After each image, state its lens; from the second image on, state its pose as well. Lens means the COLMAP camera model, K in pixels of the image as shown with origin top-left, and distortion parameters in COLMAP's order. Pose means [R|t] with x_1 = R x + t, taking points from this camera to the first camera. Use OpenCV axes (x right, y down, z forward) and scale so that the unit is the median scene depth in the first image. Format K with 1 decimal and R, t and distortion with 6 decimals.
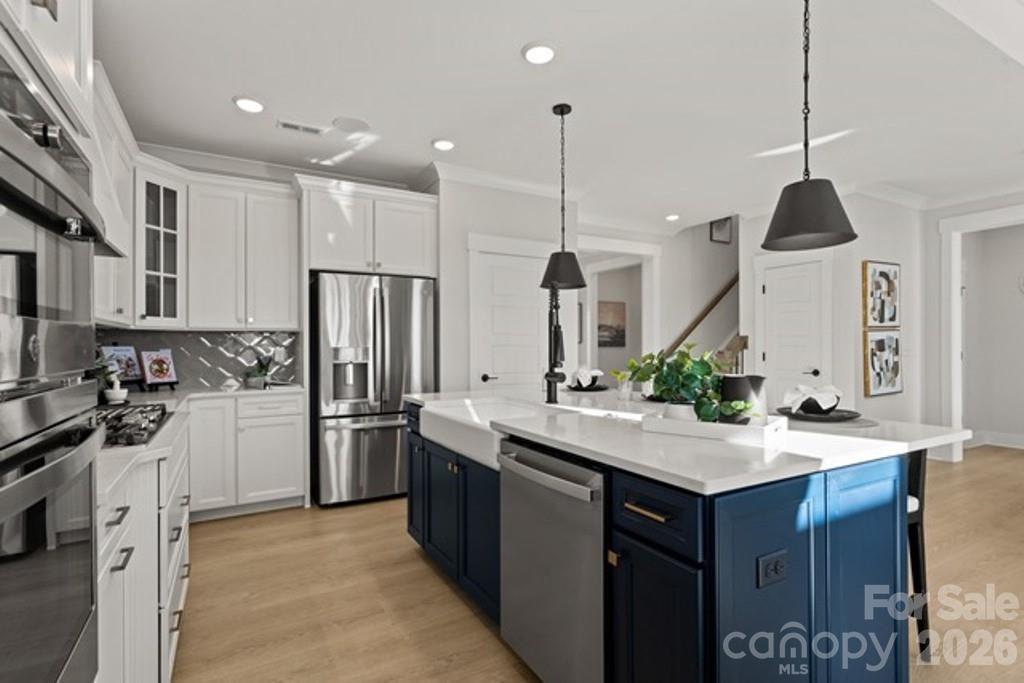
lens RADIAL K [[485.3, 0, 512.0], [0, 485.3, 344.3], [0, 0, 1]] dist [0.001843, 0.000108]
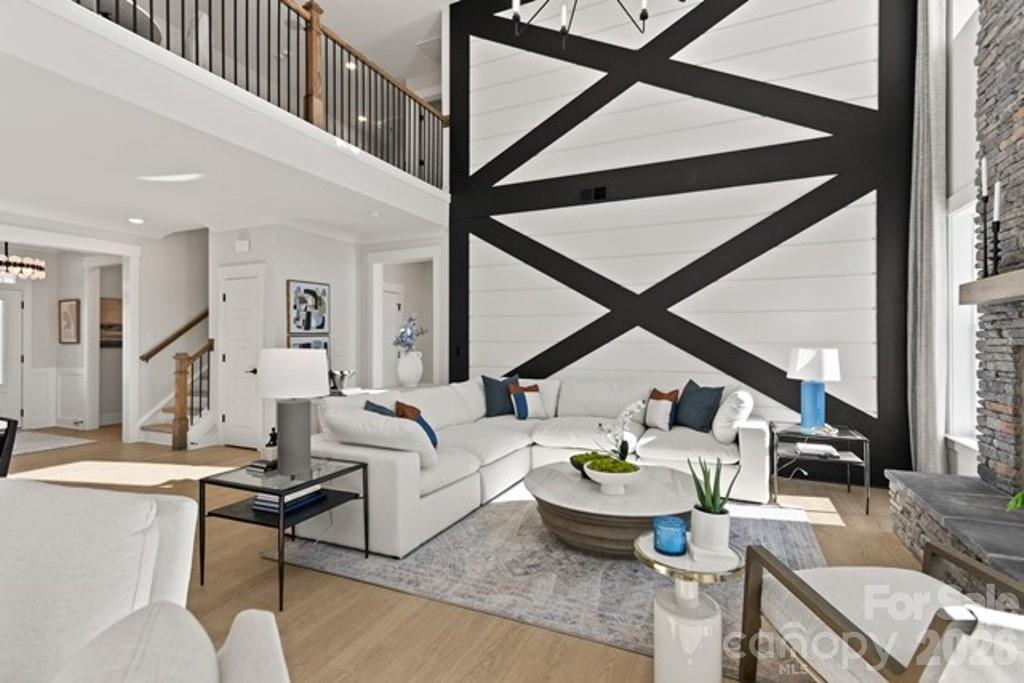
lens RADIAL K [[485.3, 0, 511.5], [0, 485.3, 339.4], [0, 0, 1]] dist [0.001843, 0.000108]
pose [[0.812683, 0.003834, 0.582693, 0.446377], [-0.003910, 0.999992, -0.001126, -0.020202], [-0.582693, -0.001363, 0.812691, -0.324639]]
